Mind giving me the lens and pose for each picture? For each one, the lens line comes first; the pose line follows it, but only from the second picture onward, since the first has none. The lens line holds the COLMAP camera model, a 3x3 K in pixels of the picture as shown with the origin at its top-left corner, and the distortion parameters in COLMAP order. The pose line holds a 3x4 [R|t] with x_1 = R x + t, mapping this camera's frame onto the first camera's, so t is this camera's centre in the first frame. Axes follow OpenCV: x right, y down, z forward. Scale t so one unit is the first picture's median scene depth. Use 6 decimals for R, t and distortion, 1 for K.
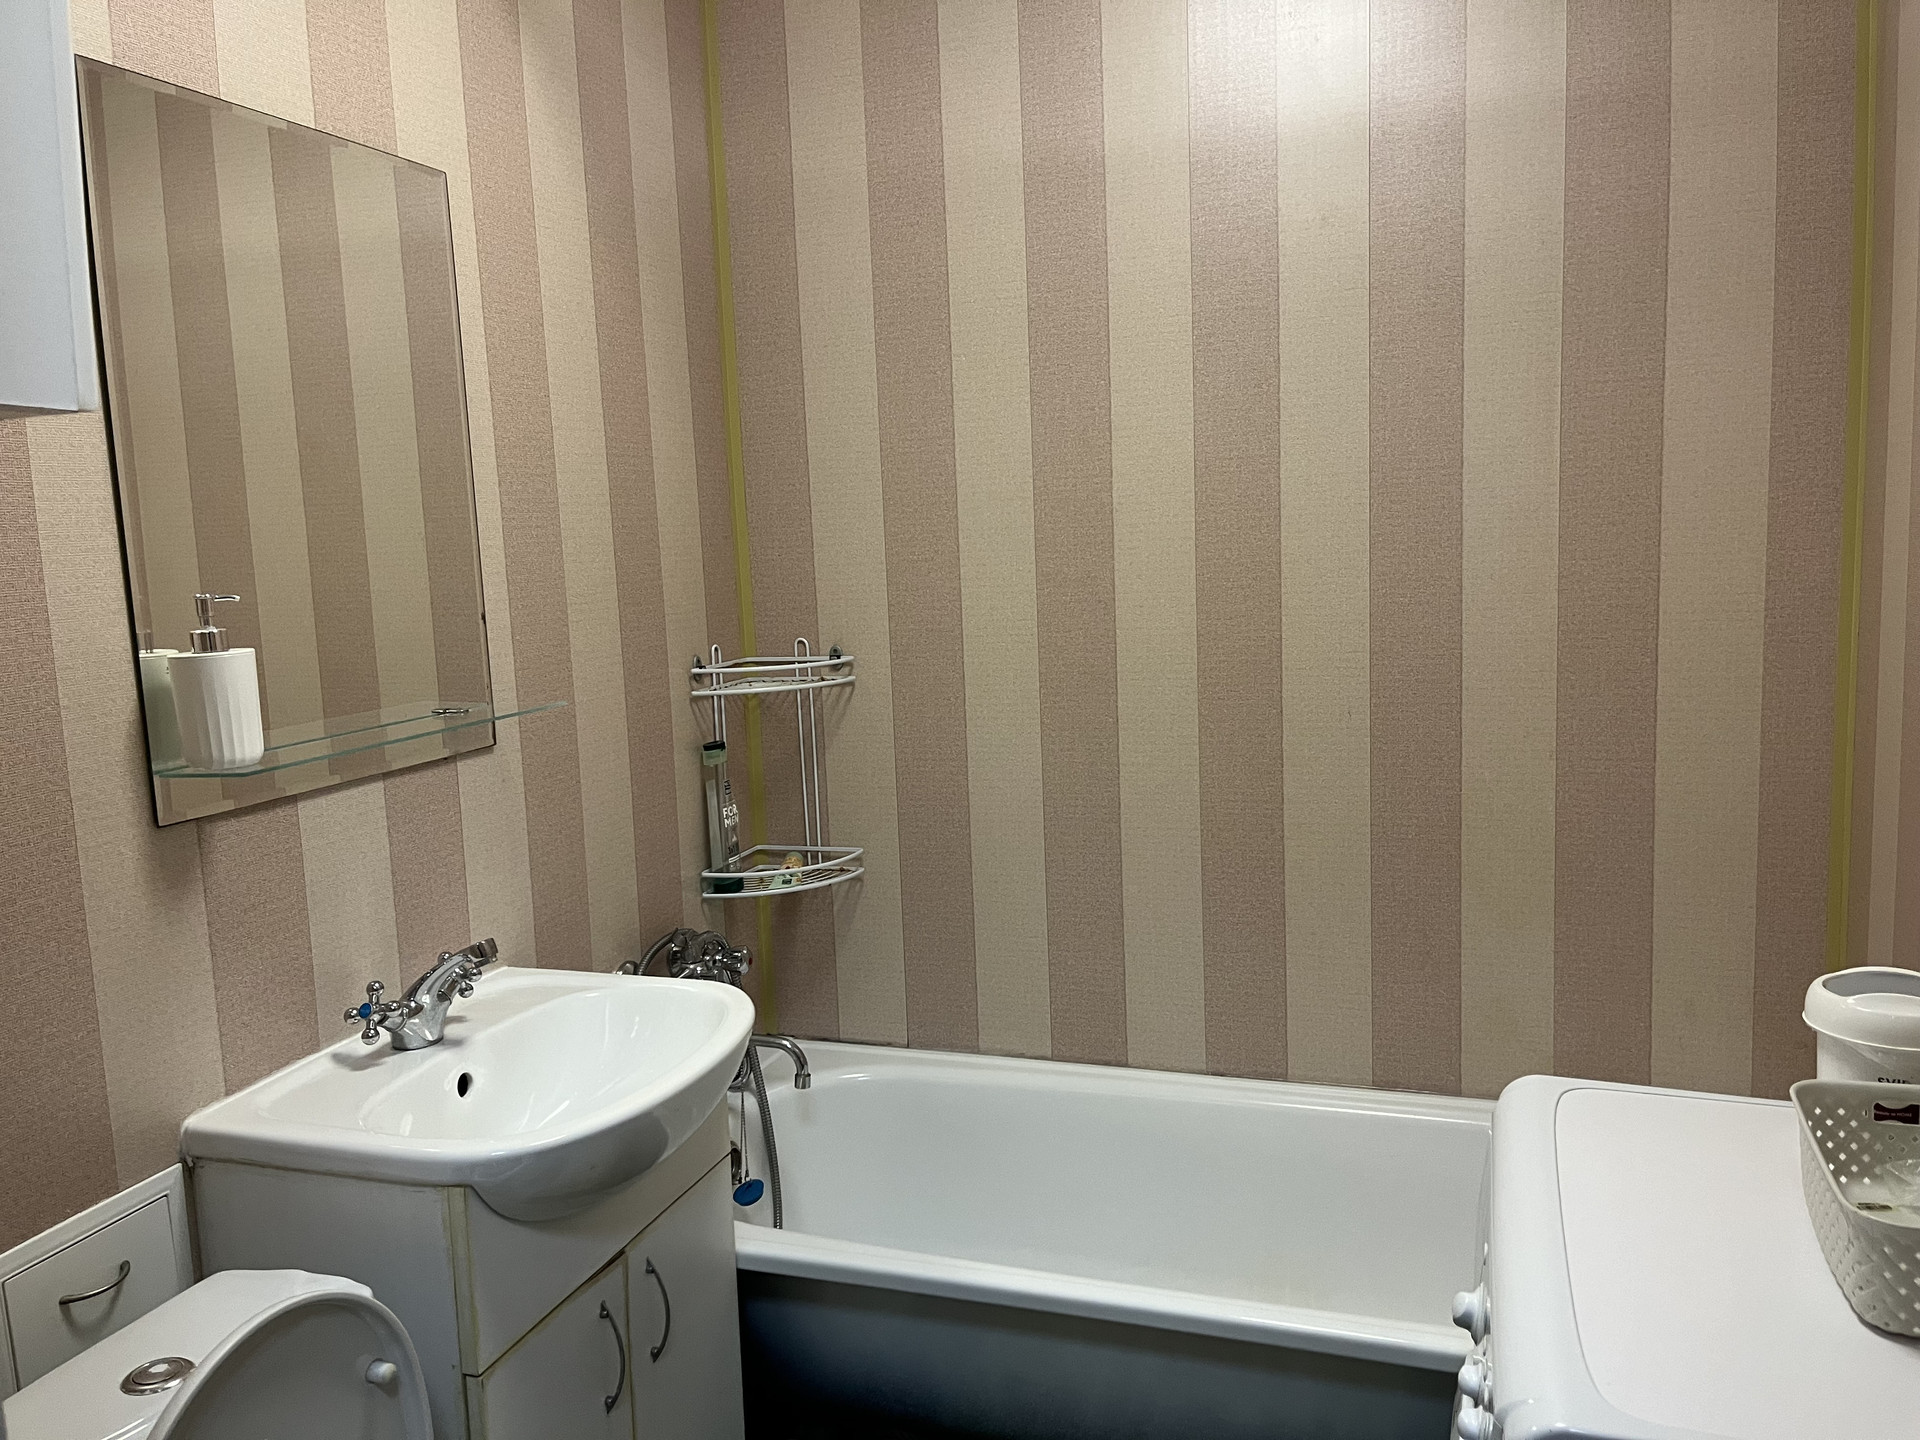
lens RADIAL K [[1437.7, 0, 960.0], [0, 1437.7, 720.0], [0, 0, 1]] dist [0.079173, -0.099981]
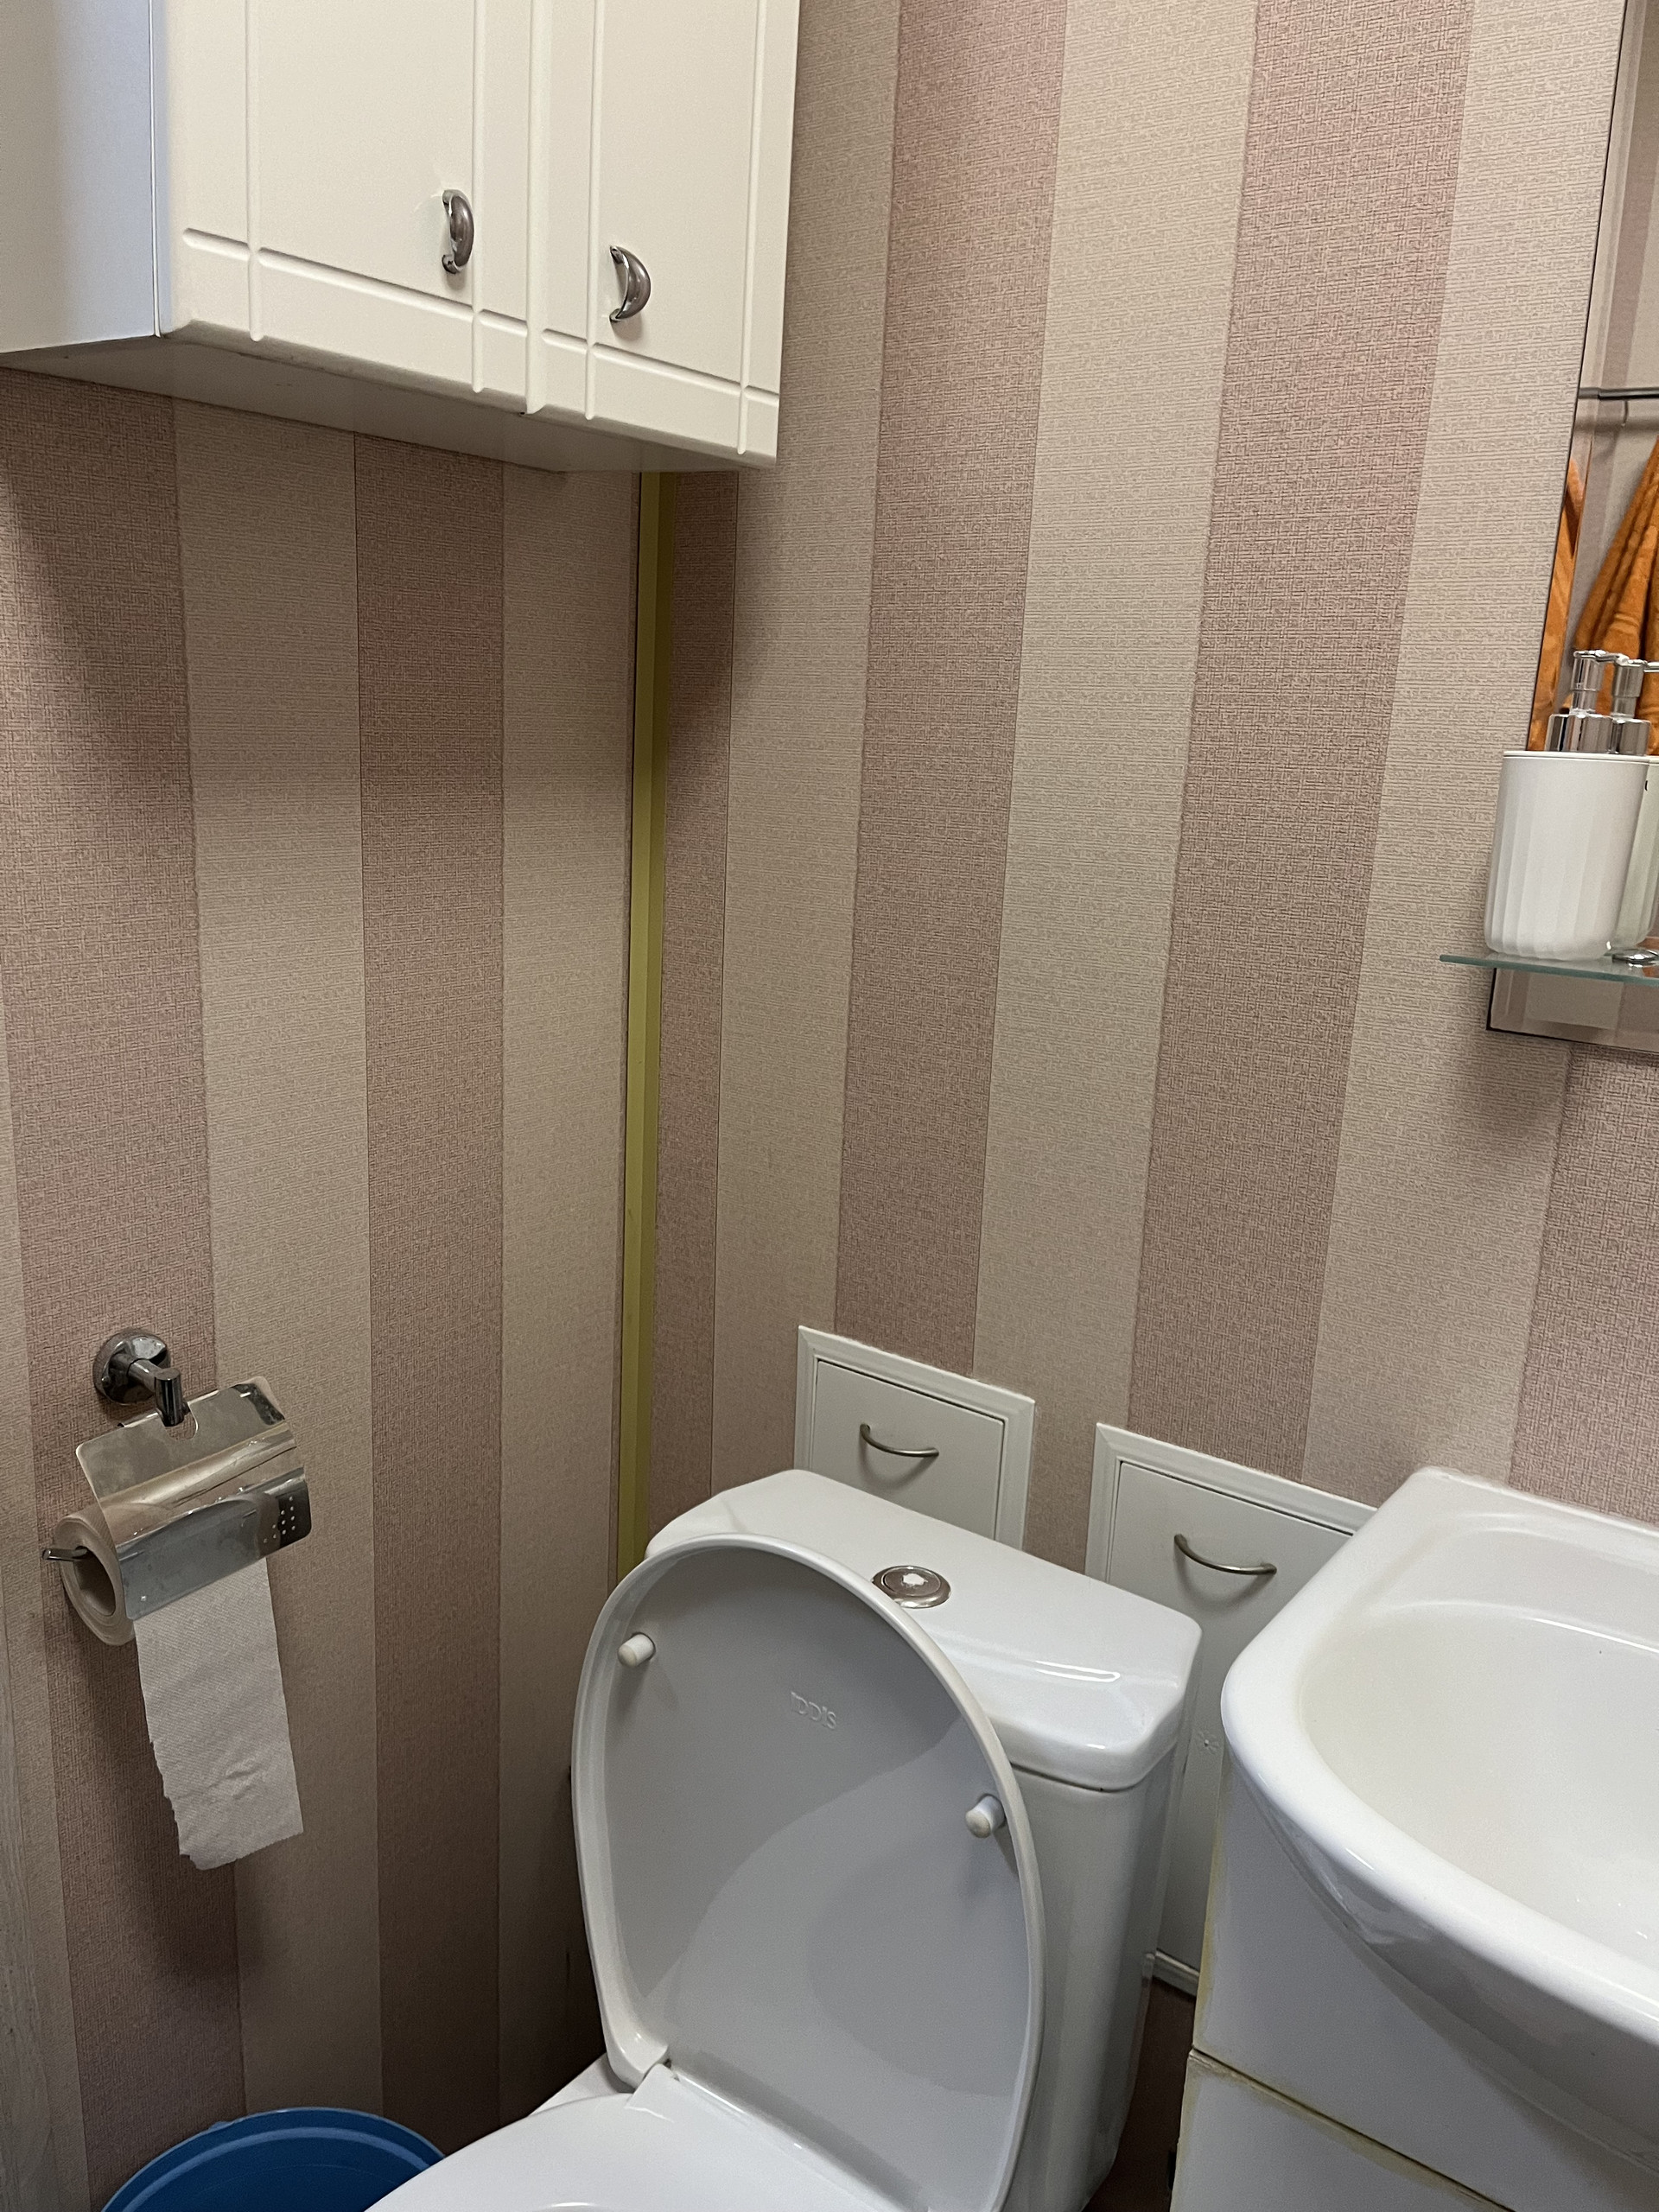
lens RADIAL K [[1661.7, 0, 832.0], [0, 1661.7, 1120.9], [0, 0, 1]] dist [0.076651, -0.101646]
pose [[-0.290354, 0.252757, -0.922935, 0.166172], [-0.163382, 0.937229, 0.308072, -0.050779], [0.942868, 0.240240, -0.230832, 0.680571]]
